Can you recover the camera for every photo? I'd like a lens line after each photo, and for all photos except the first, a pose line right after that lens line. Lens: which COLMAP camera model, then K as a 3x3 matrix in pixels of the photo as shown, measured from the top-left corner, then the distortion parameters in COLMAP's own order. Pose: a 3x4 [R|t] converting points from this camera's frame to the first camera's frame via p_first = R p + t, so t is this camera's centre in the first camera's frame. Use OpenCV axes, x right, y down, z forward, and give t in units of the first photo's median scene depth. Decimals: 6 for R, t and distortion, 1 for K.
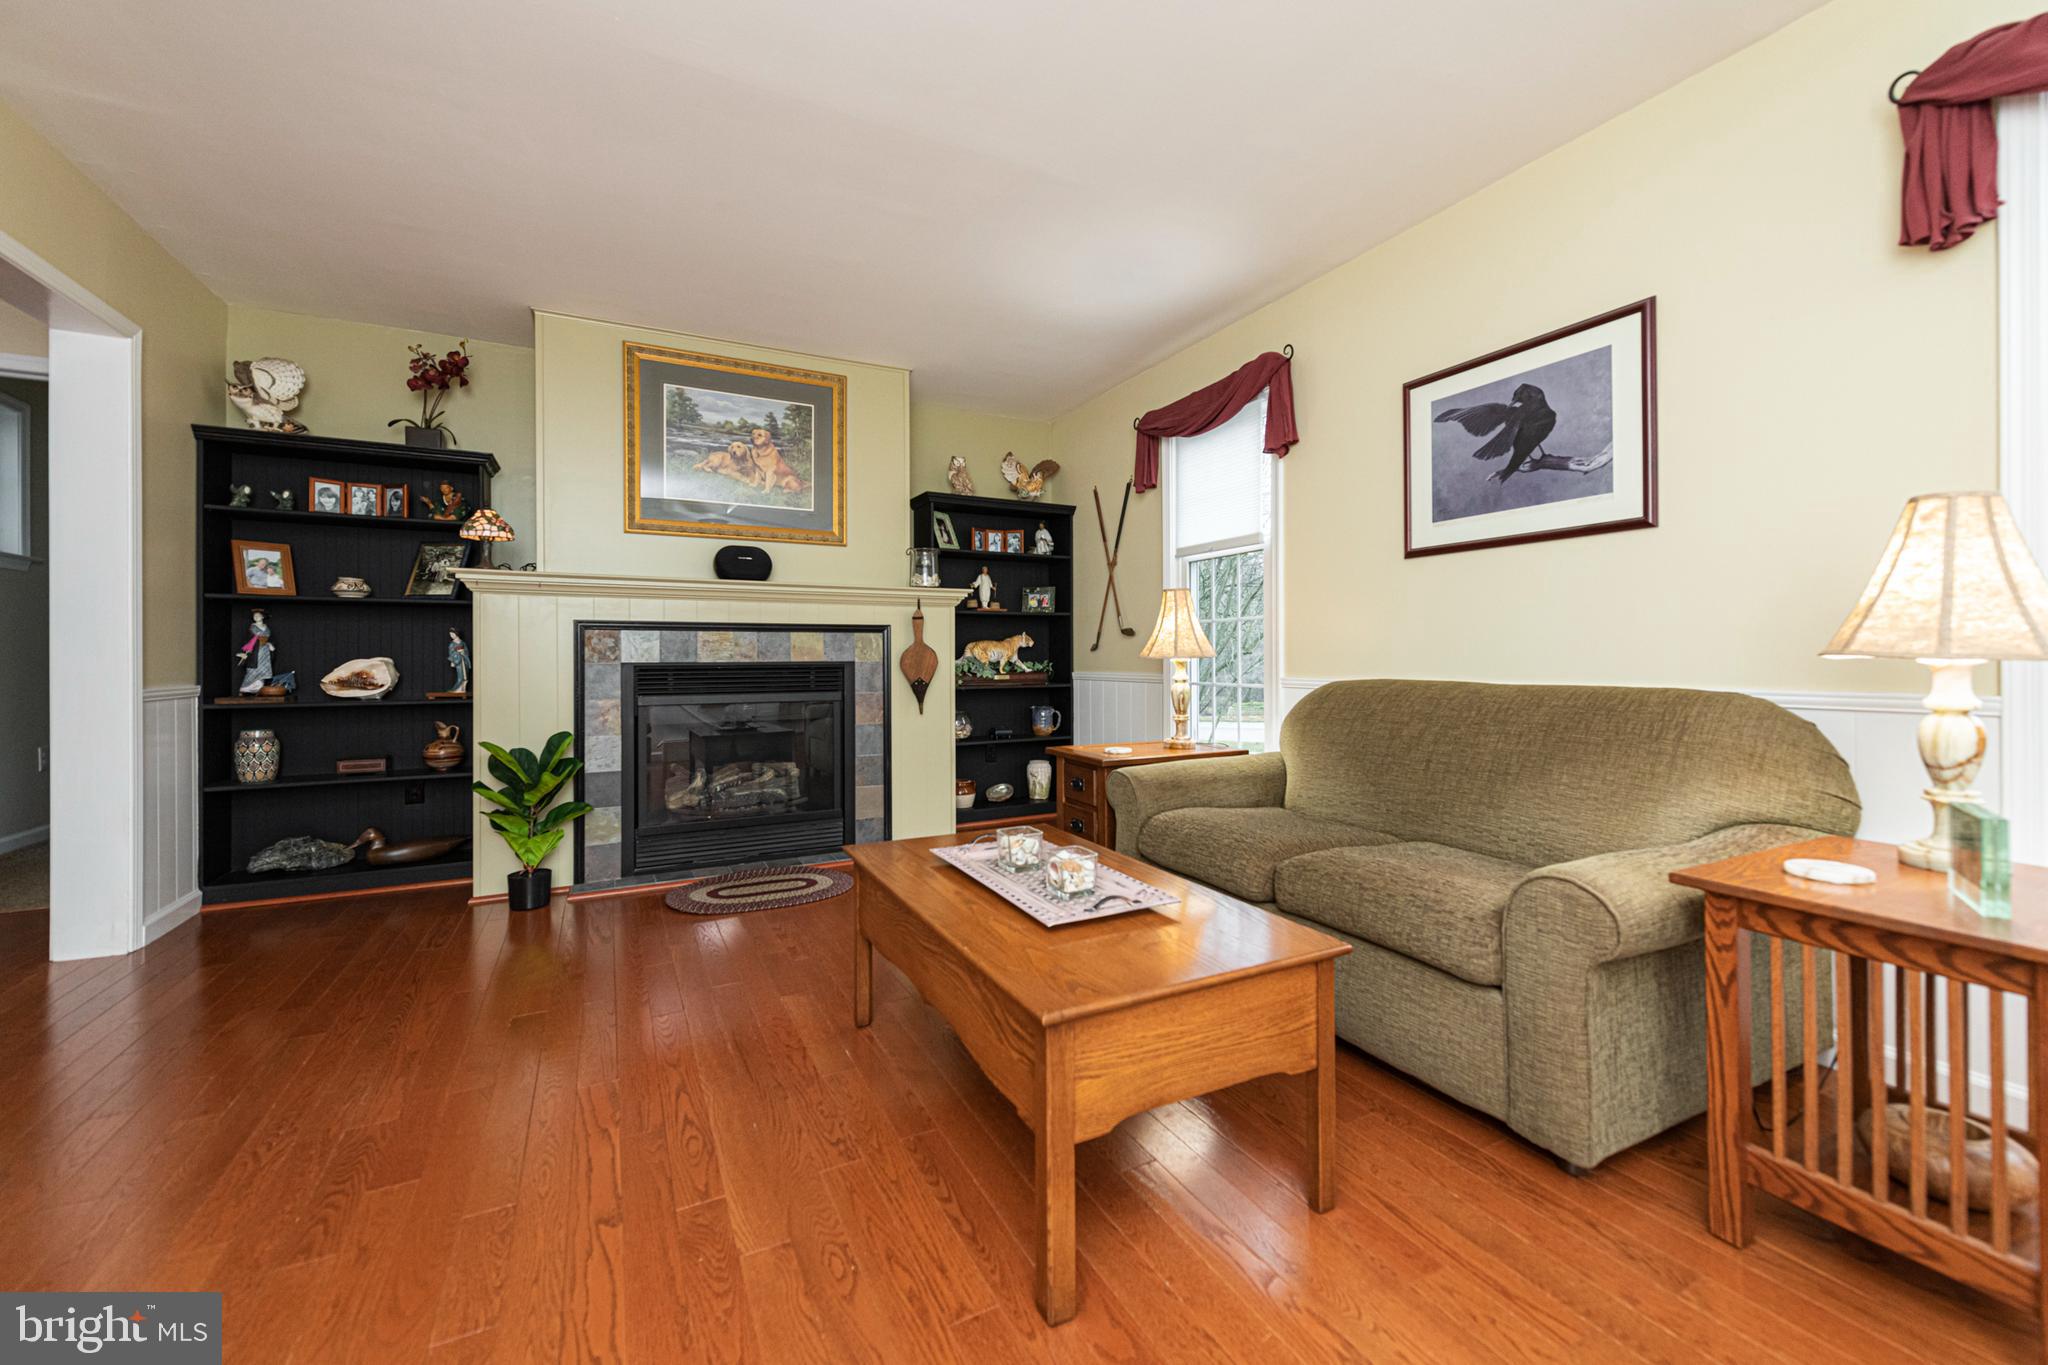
lens RADIAL K [[800.8, 0, 1021.5], [0, 800.8, 666.9], [0, 0, 1]] dist [-0.010915, 0.000071]
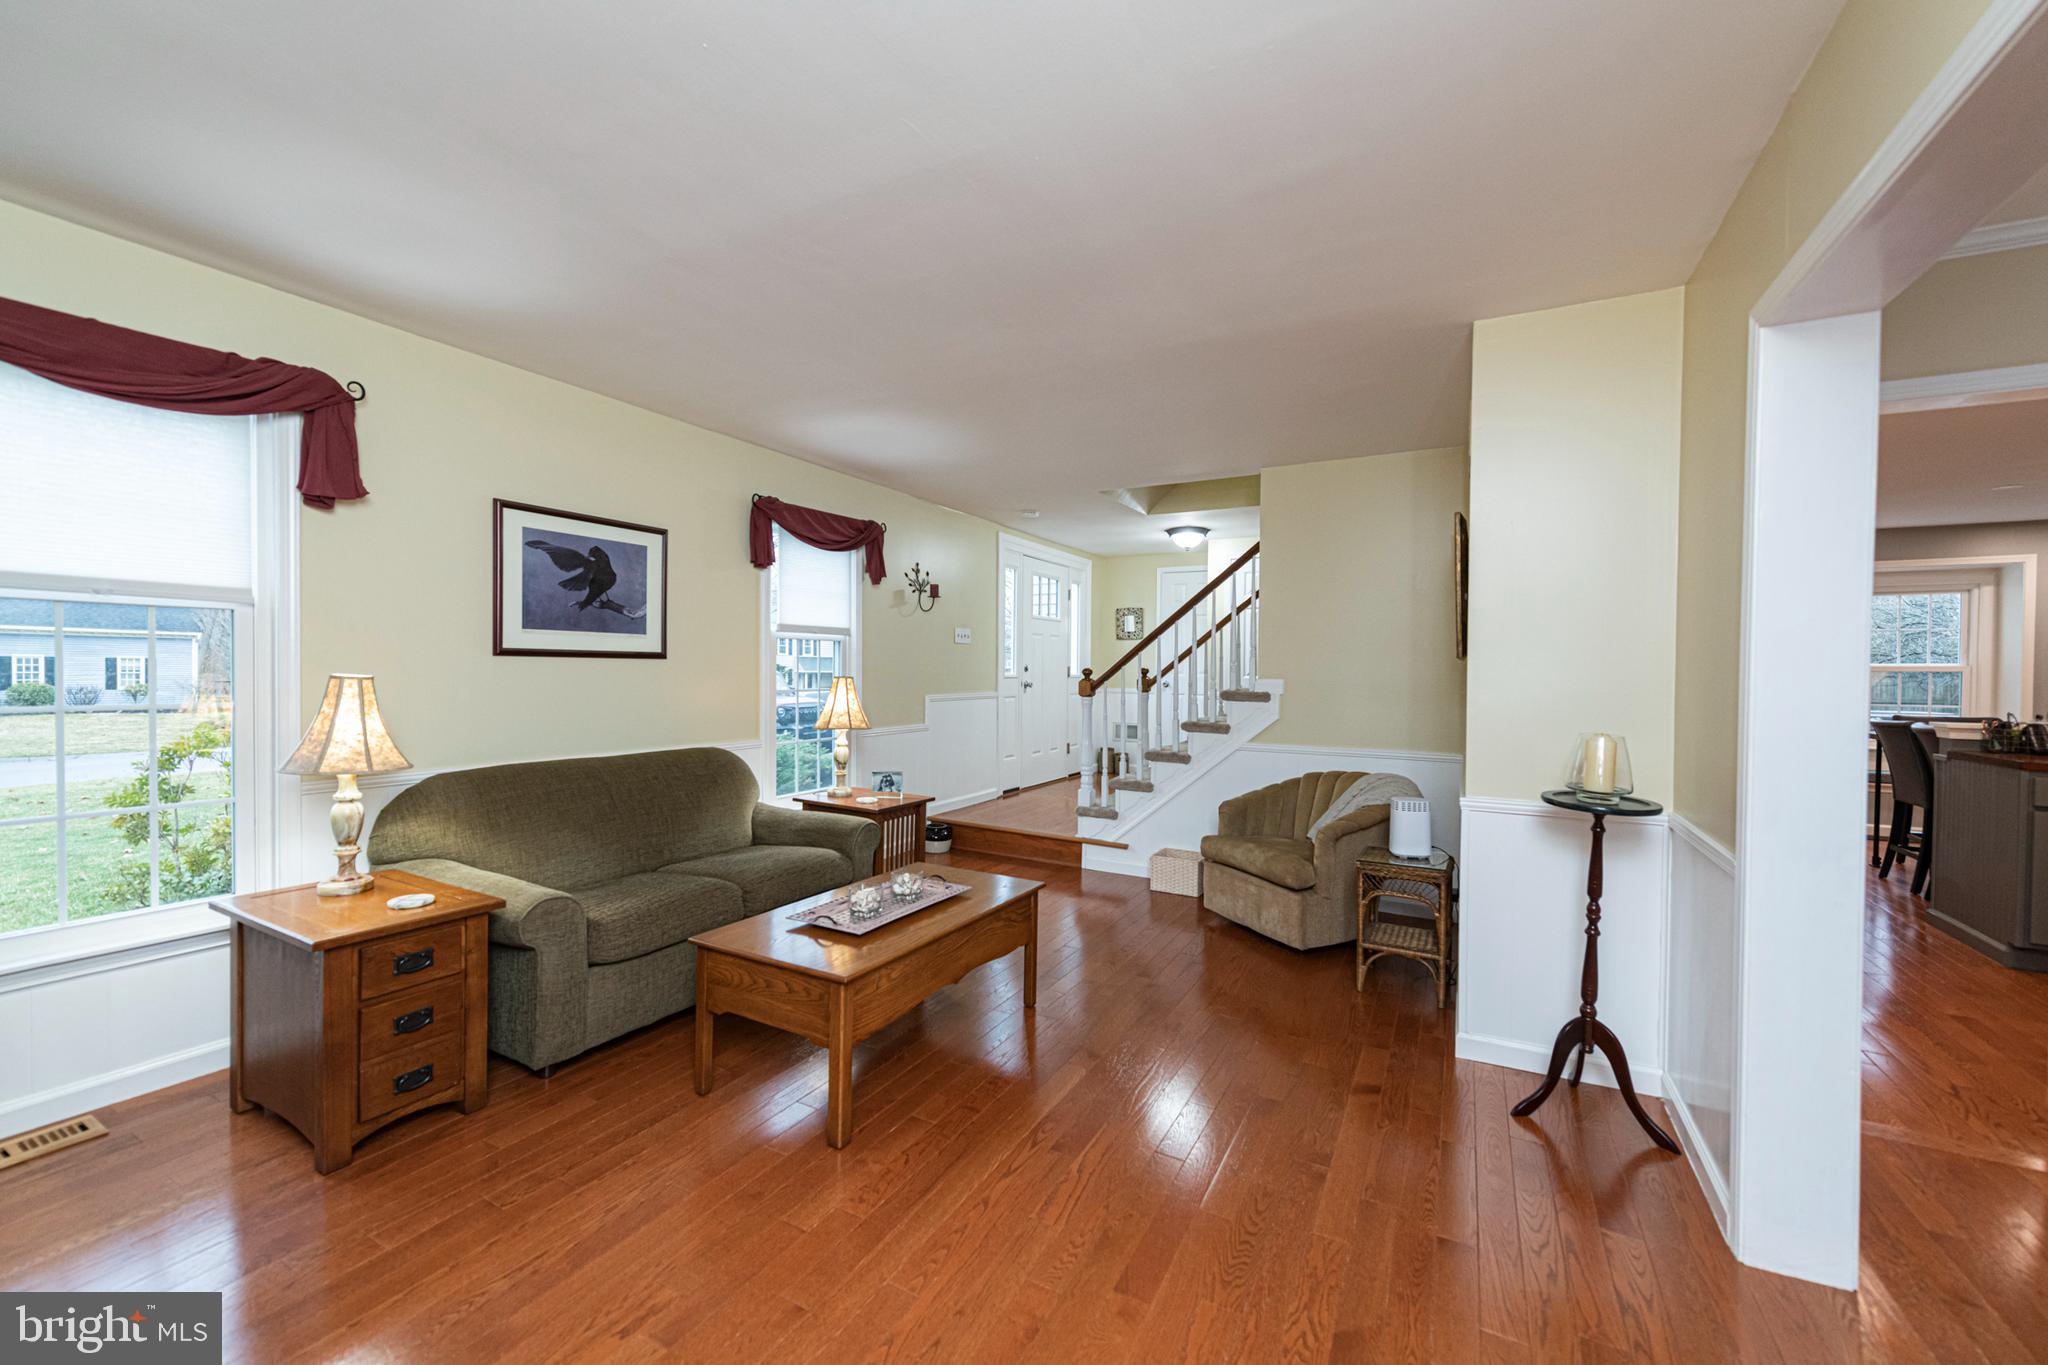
lens RADIAL K [[800.8, 0, 1029.4], [0, 800.8, 678.4], [0, 0, 1]] dist [-0.010915, 0.000071]
pose [[-0.567837, -0.010954, 0.823068, -0.944965], [-0.002126, 0.999928, 0.011841, -0.128974], [-0.823138, 0.004974, -0.567819, 1.114837]]
